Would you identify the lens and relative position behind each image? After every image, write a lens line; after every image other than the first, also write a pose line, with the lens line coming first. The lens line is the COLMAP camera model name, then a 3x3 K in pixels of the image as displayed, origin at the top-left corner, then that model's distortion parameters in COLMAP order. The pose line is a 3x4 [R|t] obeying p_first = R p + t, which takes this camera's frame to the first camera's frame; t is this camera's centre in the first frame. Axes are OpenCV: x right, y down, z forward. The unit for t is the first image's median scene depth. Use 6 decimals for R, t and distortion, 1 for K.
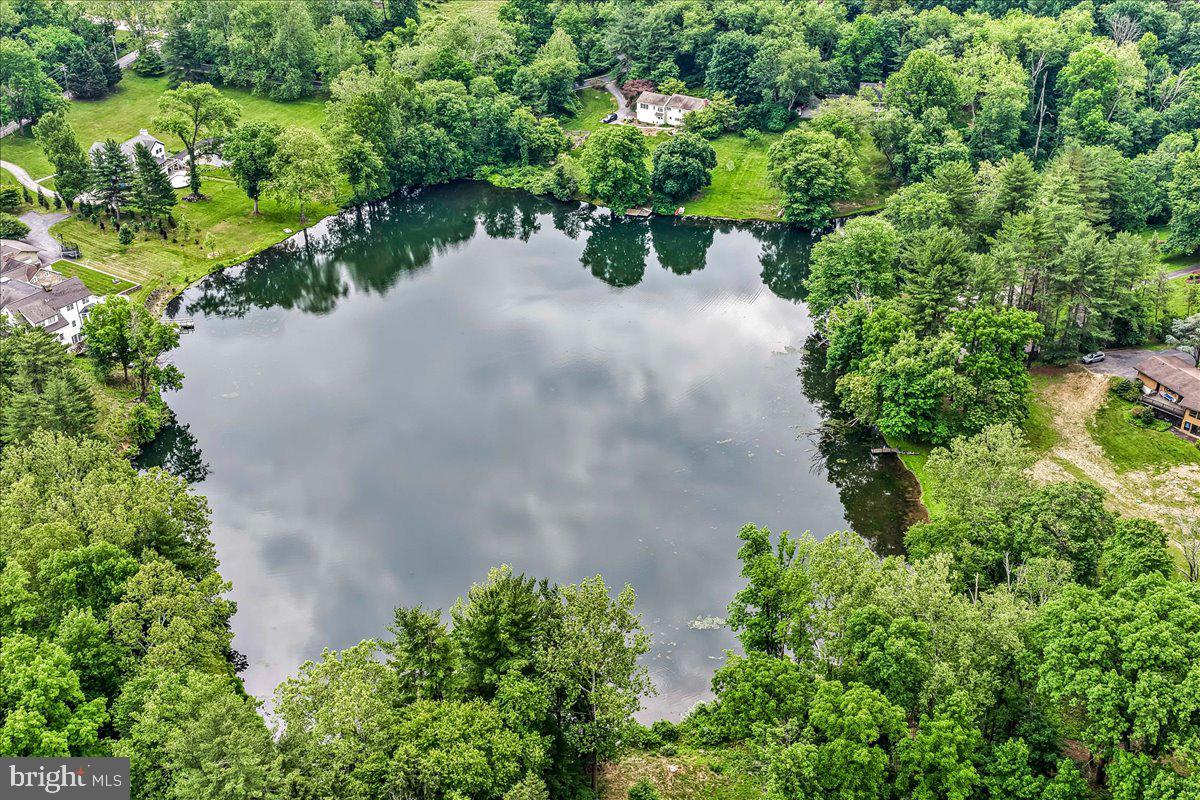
lens RADIAL K [[1043.8, 0, 599.6], [0, 1043.8, 402.4], [0, 0, 1]] dist [0.005581, -0.001365]
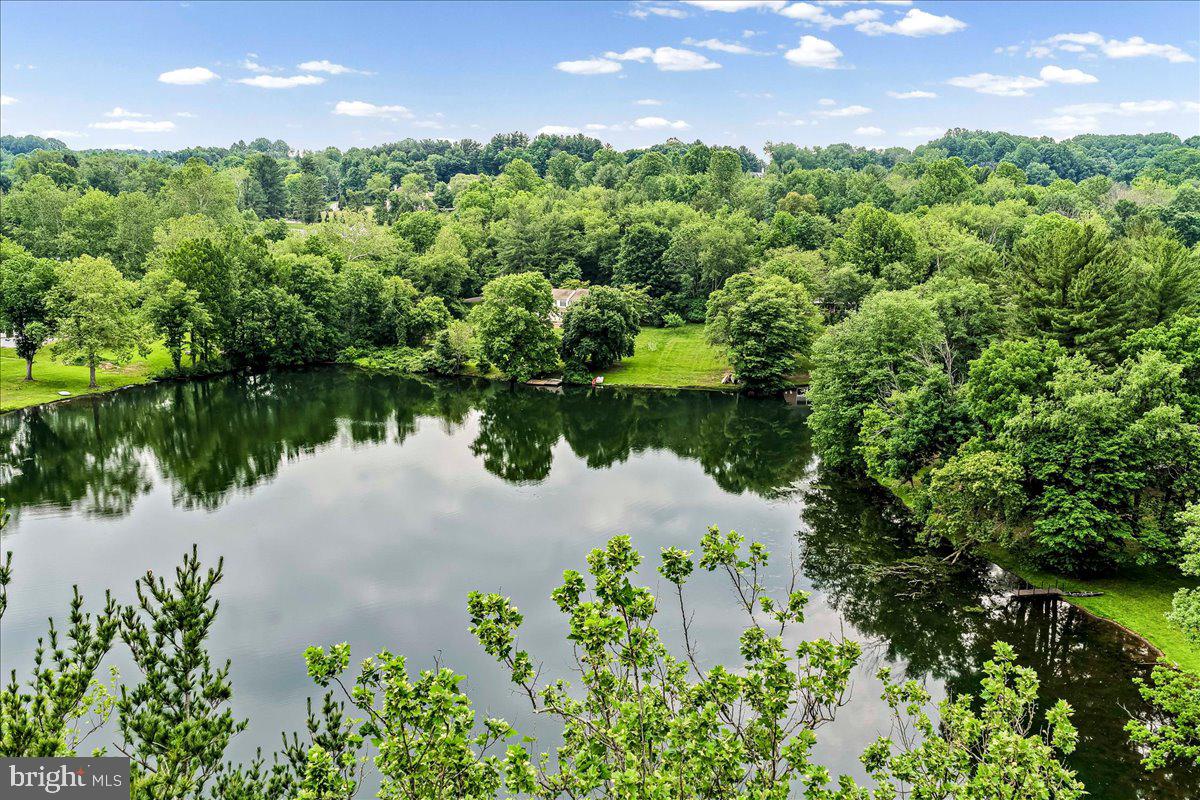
lens RADIAL K [[1043.8, 0, 597.6], [0, 1043.8, 397.5], [0, 0, 1]] dist [0.005581, -0.001365]
pose [[0.994323, 0.001073, 0.106394, -0.006552], [0.029199, 0.958806, -0.282558, 0.048390], [-0.102315, 0.284060, 0.953332, 0.238237]]
